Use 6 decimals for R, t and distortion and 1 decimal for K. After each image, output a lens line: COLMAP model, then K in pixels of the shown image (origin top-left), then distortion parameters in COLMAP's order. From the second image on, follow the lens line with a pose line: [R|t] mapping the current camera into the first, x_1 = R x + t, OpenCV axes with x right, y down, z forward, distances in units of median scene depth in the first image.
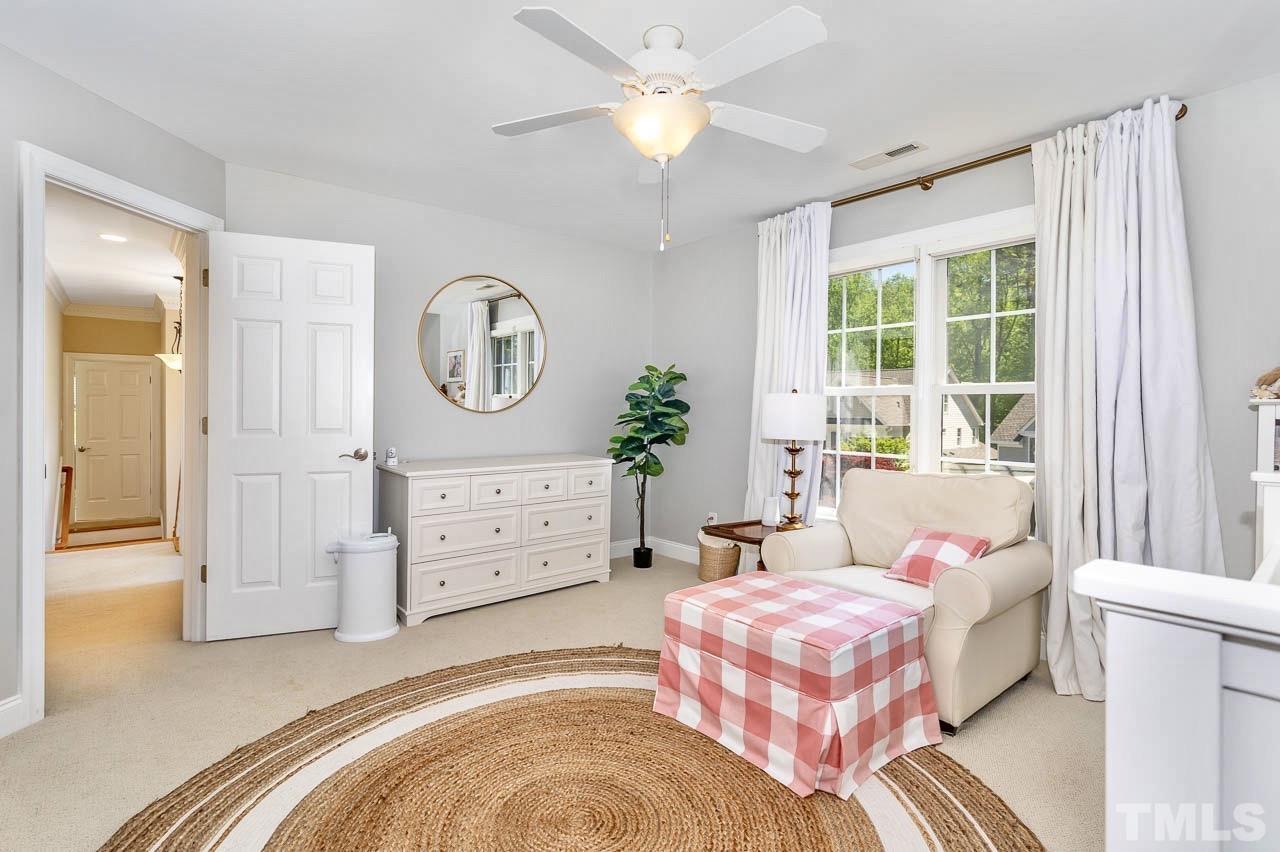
lens RADIAL K [[619.7, 0, 638.7], [0, 619.7, 419.2], [0, 0, 1]] dist [-0.003793, -0.000085]
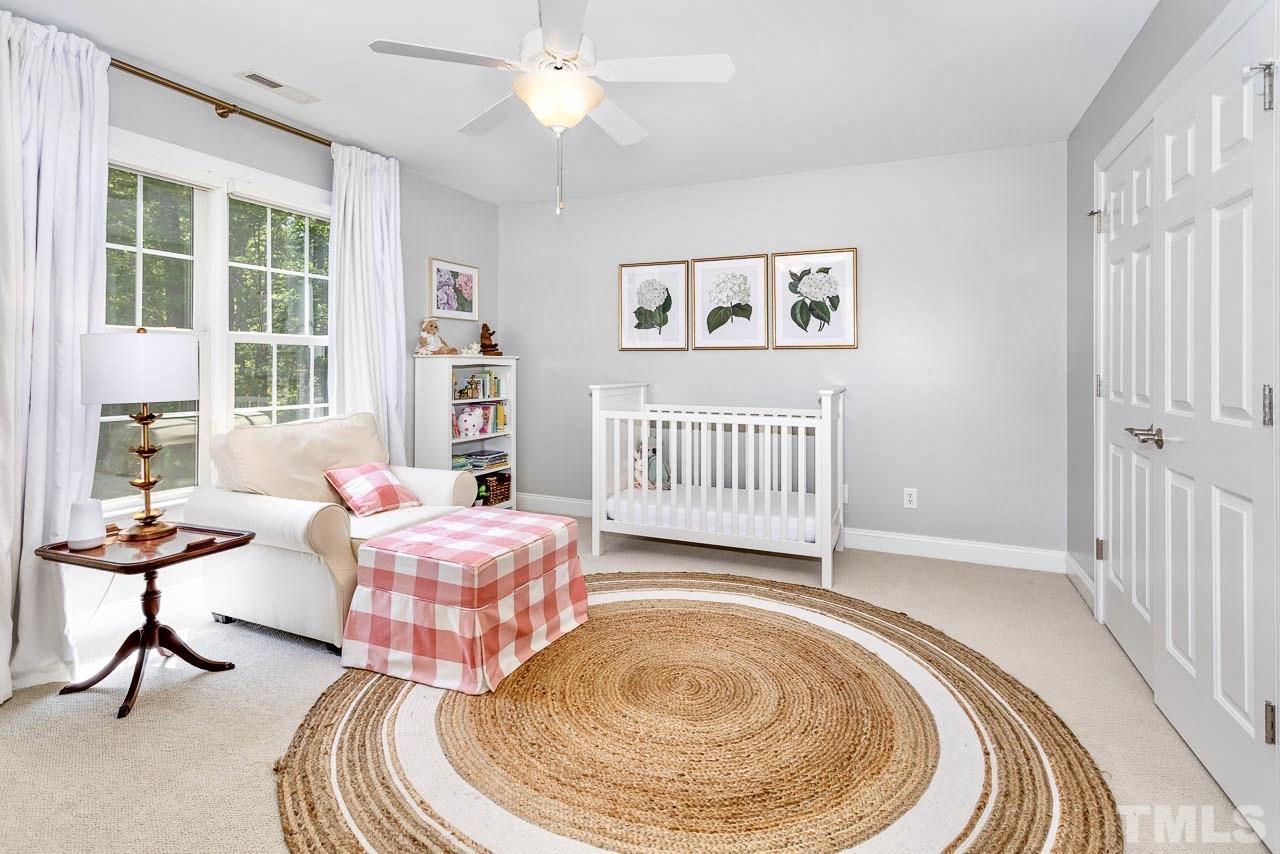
lens RADIAL K [[619.7, 0, 640.0], [0, 619.7, 361.1], [0, 0, 1]] dist [-0.003793, -0.000085]
pose [[-0.439606, -0.004780, 0.898178, -0.733800], [0.000707, 0.999984, 0.005668, -0.018100], [-0.898191, 0.003127, -0.439595, 0.994087]]
